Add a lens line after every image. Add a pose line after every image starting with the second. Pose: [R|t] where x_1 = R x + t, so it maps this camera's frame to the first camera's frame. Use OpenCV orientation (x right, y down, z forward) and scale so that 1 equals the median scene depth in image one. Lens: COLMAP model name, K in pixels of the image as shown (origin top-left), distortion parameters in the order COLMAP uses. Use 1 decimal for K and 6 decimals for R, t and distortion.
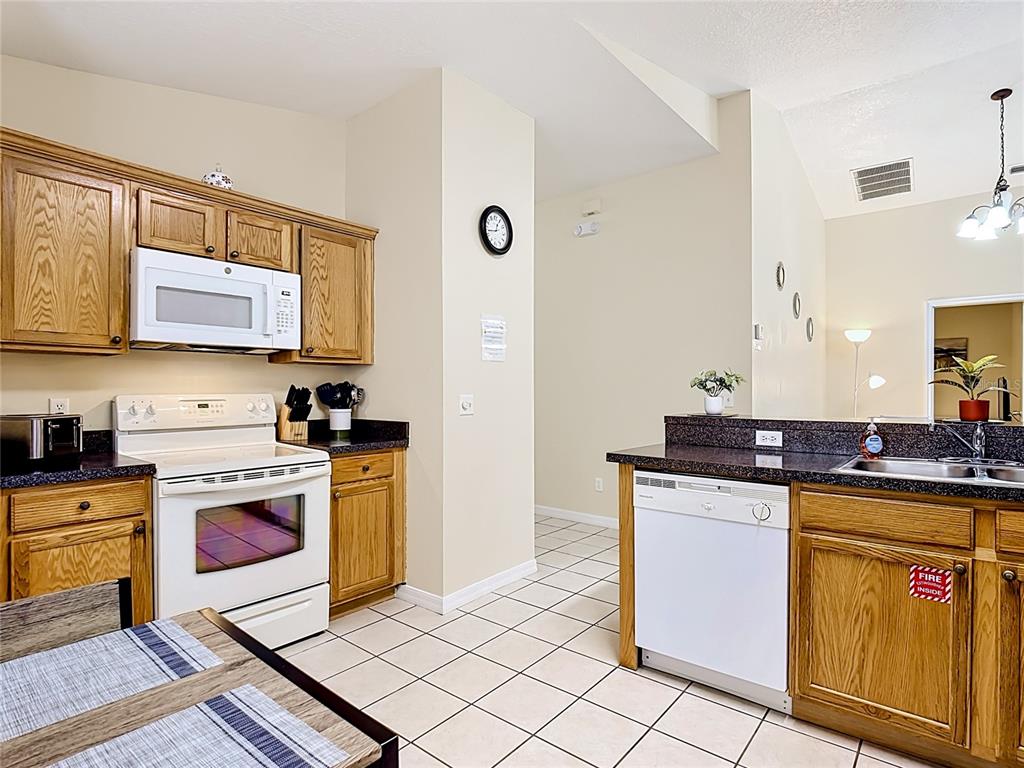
lens RADIAL K [[537.4, 0, 509.2], [0, 537.4, 387.6], [0, 0, 1]] dist [-0.000820, -0.012090]
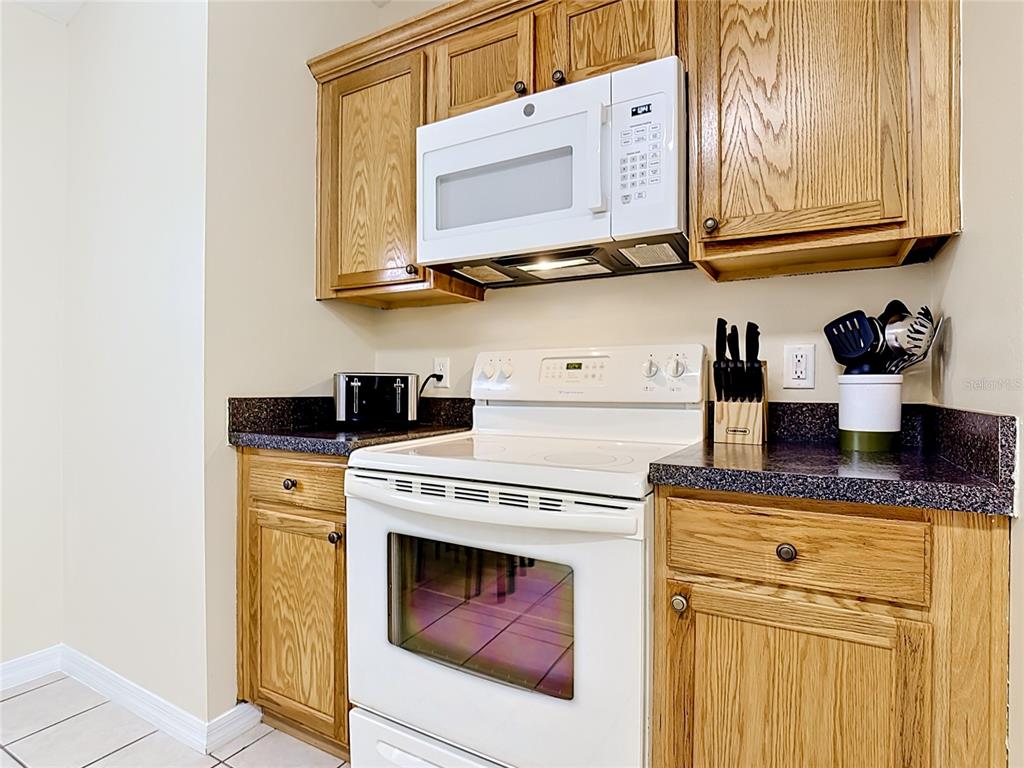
lens RADIAL K [[537.4, 0, 509.2], [0, 537.4, 387.6], [0, 0, 1]] dist [-0.000820, -0.012090]
pose [[0.184627, 0.001300, -0.982808, 0.006694], [-0.003645, 0.999993, 0.000638, 0.057416], [0.982802, 0.003465, 0.184630, 0.809911]]
